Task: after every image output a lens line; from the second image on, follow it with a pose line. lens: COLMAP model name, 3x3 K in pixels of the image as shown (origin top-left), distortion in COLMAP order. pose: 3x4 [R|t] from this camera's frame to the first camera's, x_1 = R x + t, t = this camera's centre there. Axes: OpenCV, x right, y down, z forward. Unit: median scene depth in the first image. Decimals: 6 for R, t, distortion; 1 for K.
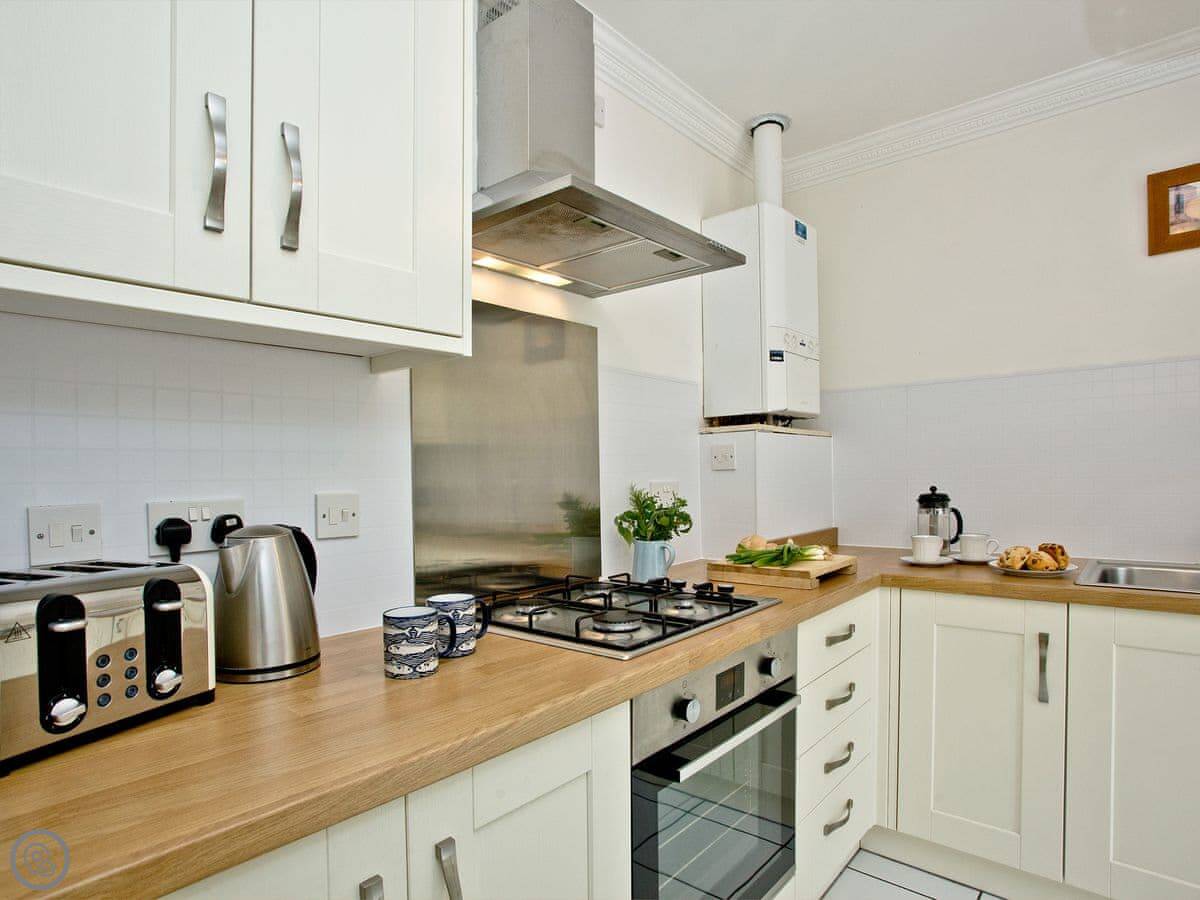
lens RADIAL K [[662.5, 0, 601.3], [0, 662.5, 479.9], [0, 0, 1]] dist [-0.068932, 0.033033]
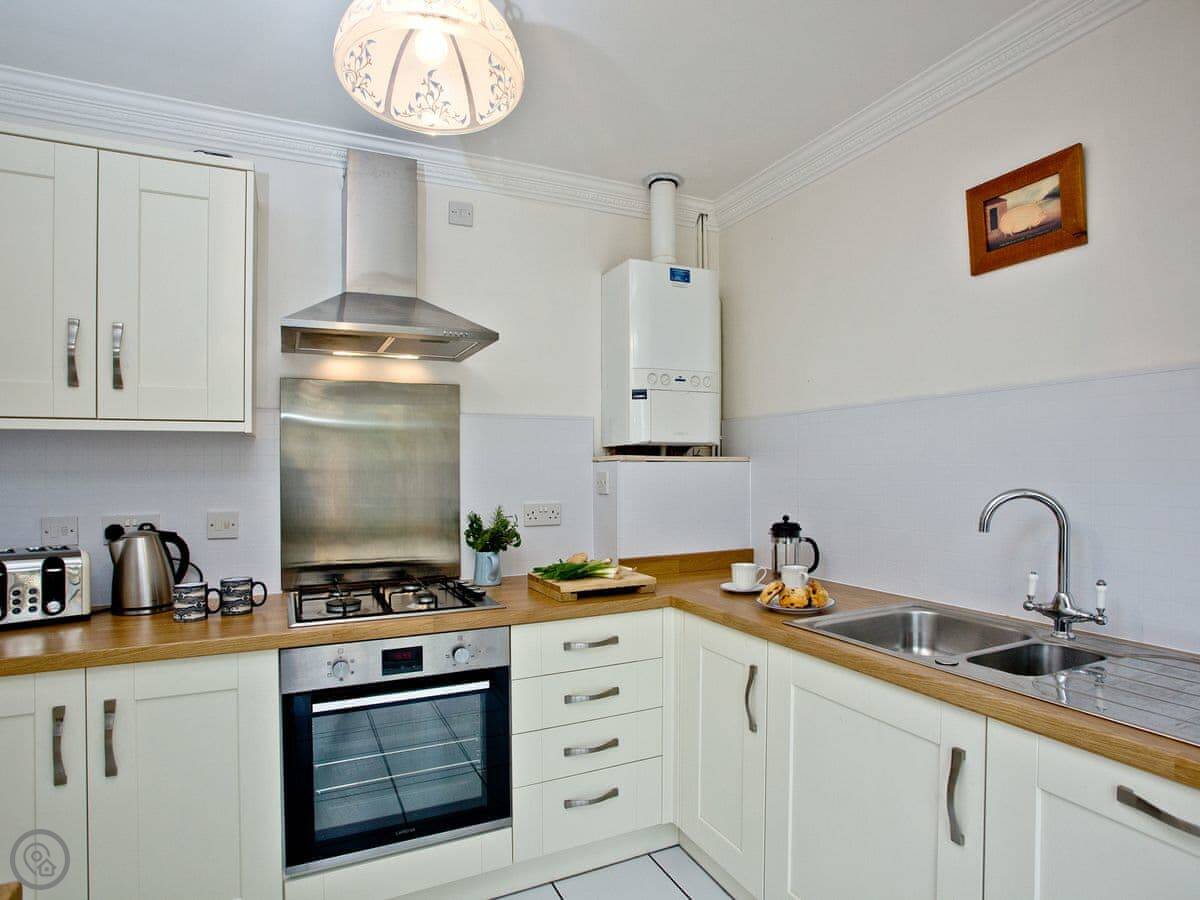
lens RADIAL K [[664.8, 0, 601.5], [0, 664.8, 469.7], [0, 0, 1]] dist [-0.049099, 0.020718]
pose [[0.909544, 0.013485, -0.415389, 0.822626], [-0.014537, 0.999894, 0.000629, -0.071118], [0.415354, 0.005466, 0.909644, -0.075413]]
